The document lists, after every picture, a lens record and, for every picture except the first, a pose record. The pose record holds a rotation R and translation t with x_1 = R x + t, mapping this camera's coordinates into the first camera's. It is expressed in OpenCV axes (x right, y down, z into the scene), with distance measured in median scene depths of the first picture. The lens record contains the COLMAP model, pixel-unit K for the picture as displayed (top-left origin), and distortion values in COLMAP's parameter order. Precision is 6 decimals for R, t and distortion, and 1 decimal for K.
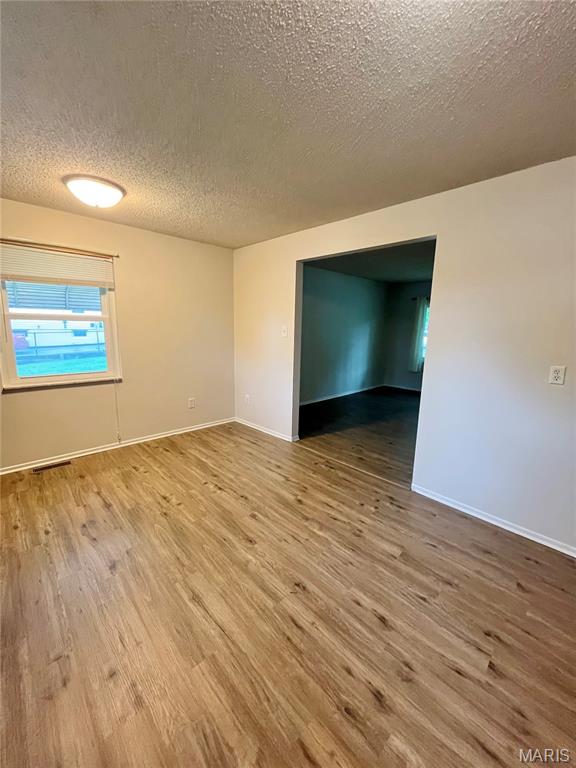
lens RADIAL K [[308.7, 0, 287.6], [0, 308.7, 380.2], [0, 0, 1]] dist [-0.000090, 0.000312]
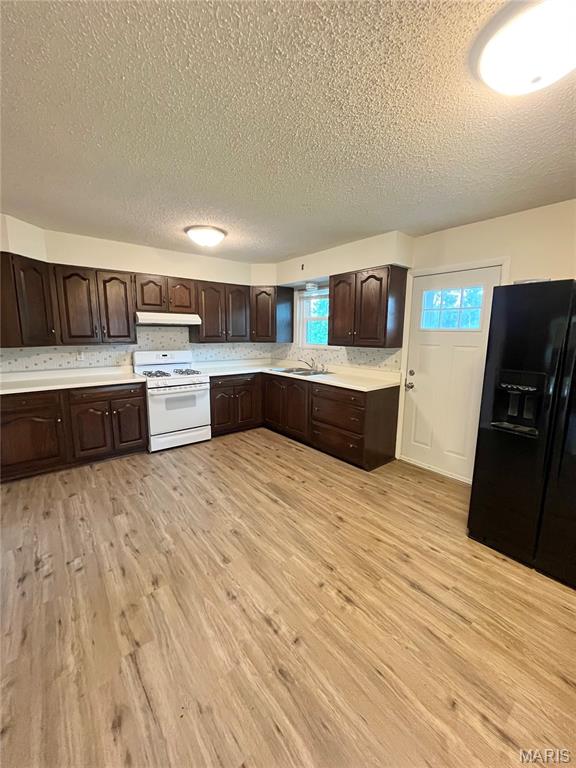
lens RADIAL K [[308.7, 0, 287.6], [0, 308.7, 380.2], [0, 0, 1]] dist [-0.000090, 0.000312]
pose [[-0.995482, -0.045217, 0.083497, -0.415034], [-0.016059, 0.946845, 0.321290, -0.384643], [-0.093586, 0.318497, -0.943293, 2.054174]]
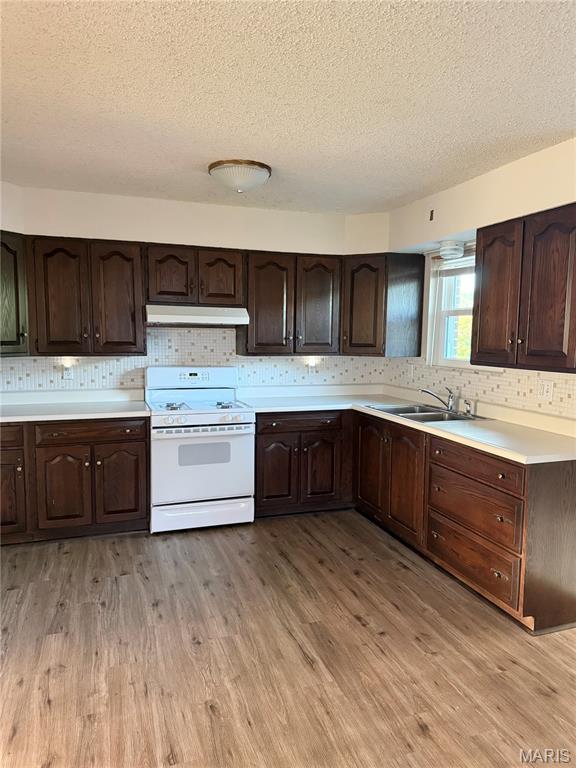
lens RADIAL K [[542.2, 0, 288.0], [0, 542.2, 384.0], [0, 0, 1]] dist [0.084252, -0.105680]
pose [[-0.906549, -0.074426, 0.415487, -0.718684], [0.038942, 0.965387, 0.257899, -0.384929], [-0.420300, 0.249978, -0.872272, 1.899144]]
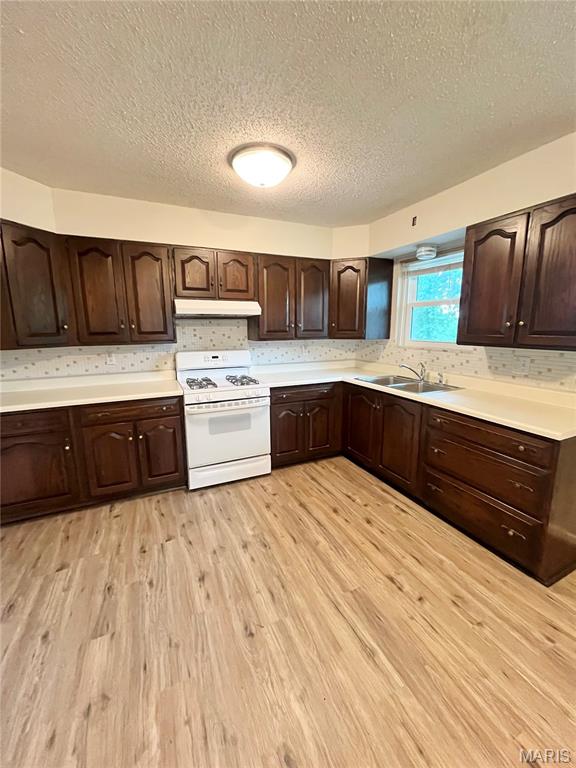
lens RADIAL K [[308.7, 0, 287.6], [0, 308.7, 380.2], [0, 0, 1]] dist [-0.000090, 0.000312]
pose [[-0.944365, -0.075369, 0.320147, -0.261873], [0.039329, 0.940529, 0.337429, -0.258882], [-0.326539, 0.331247, -0.885238, 1.380432]]
